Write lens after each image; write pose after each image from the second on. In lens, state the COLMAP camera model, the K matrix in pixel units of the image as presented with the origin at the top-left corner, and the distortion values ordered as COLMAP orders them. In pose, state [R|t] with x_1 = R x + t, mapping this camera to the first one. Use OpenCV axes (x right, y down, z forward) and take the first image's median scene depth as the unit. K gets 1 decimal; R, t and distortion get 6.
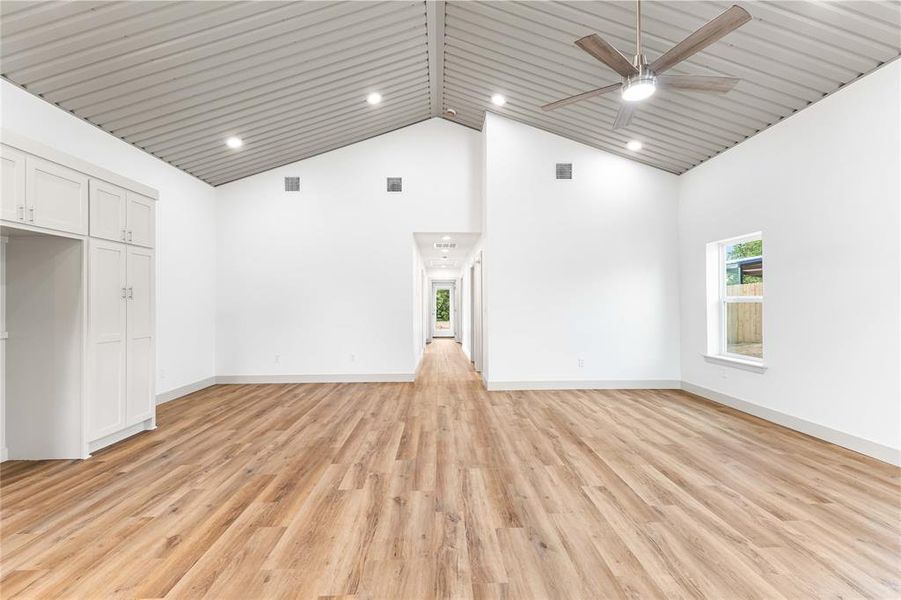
lens RADIAL K [[391.4, 0, 452.3], [0, 391.4, 298.2], [0, 0, 1]] dist [0.007994, -0.001450]
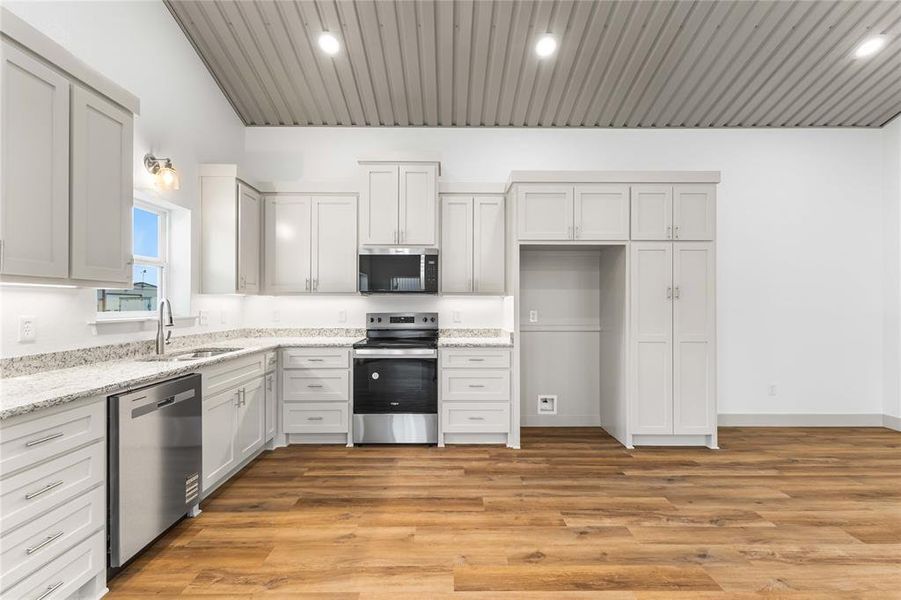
lens RADIAL K [[391.4, 0, 451.0], [0, 391.4, 304.6], [0, 0, 1]] dist [0.007994, -0.001450]
pose [[-0.032865, 0.004633, -0.999449, 0.154833], [0.010321, 0.999938, 0.004295, 0.005928], [0.999406, -0.010174, -0.032911, 0.561147]]
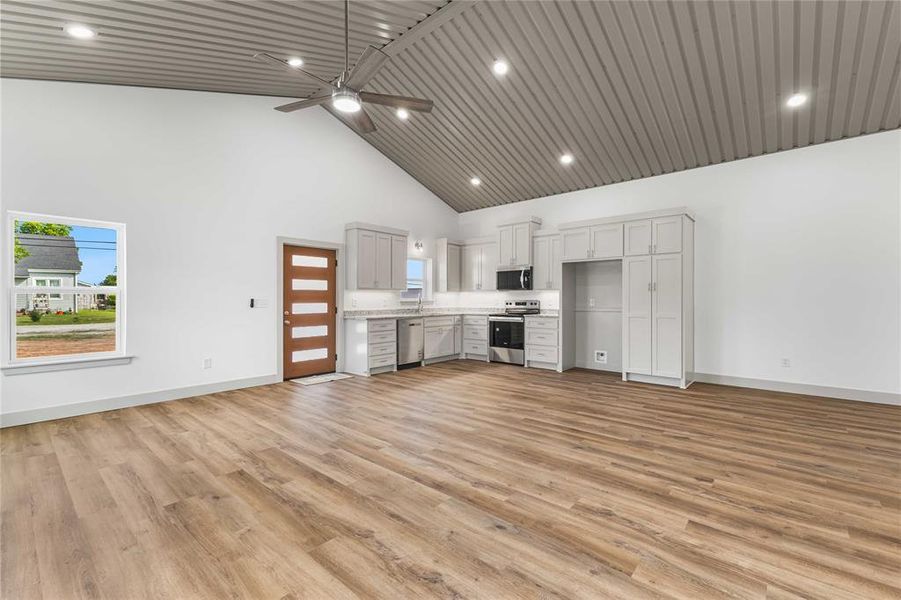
lens RADIAL K [[391.4, 0, 445.8], [0, 391.4, 297.8], [0, 0, 1]] dist [0.007994, -0.001450]
pose [[-0.696198, 0.003891, -0.717839, 0.923503], [0.013271, 0.999884, -0.007451, 0.034380], [0.717727, -0.014714, -0.696169, 1.681064]]
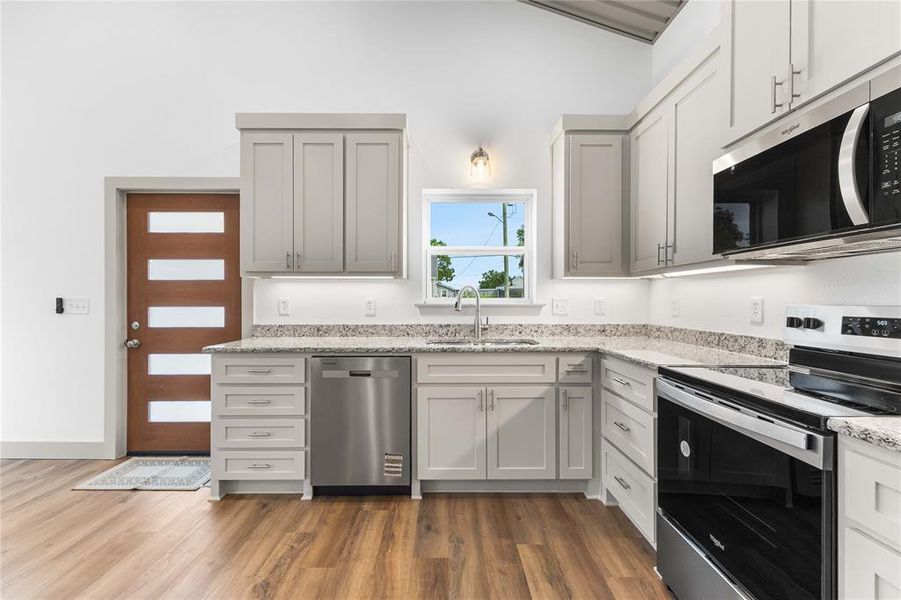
lens RADIAL K [[391.4, 0, 445.3], [0, 391.4, 297.9], [0, 0, 1]] dist [0.007994, -0.001450]
pose [[-0.998910, 0.004264, 0.046477, -0.651951], [0.003677, 0.999913, -0.012702, 0.030370], [-0.046528, -0.012517, -0.998839, 0.794041]]
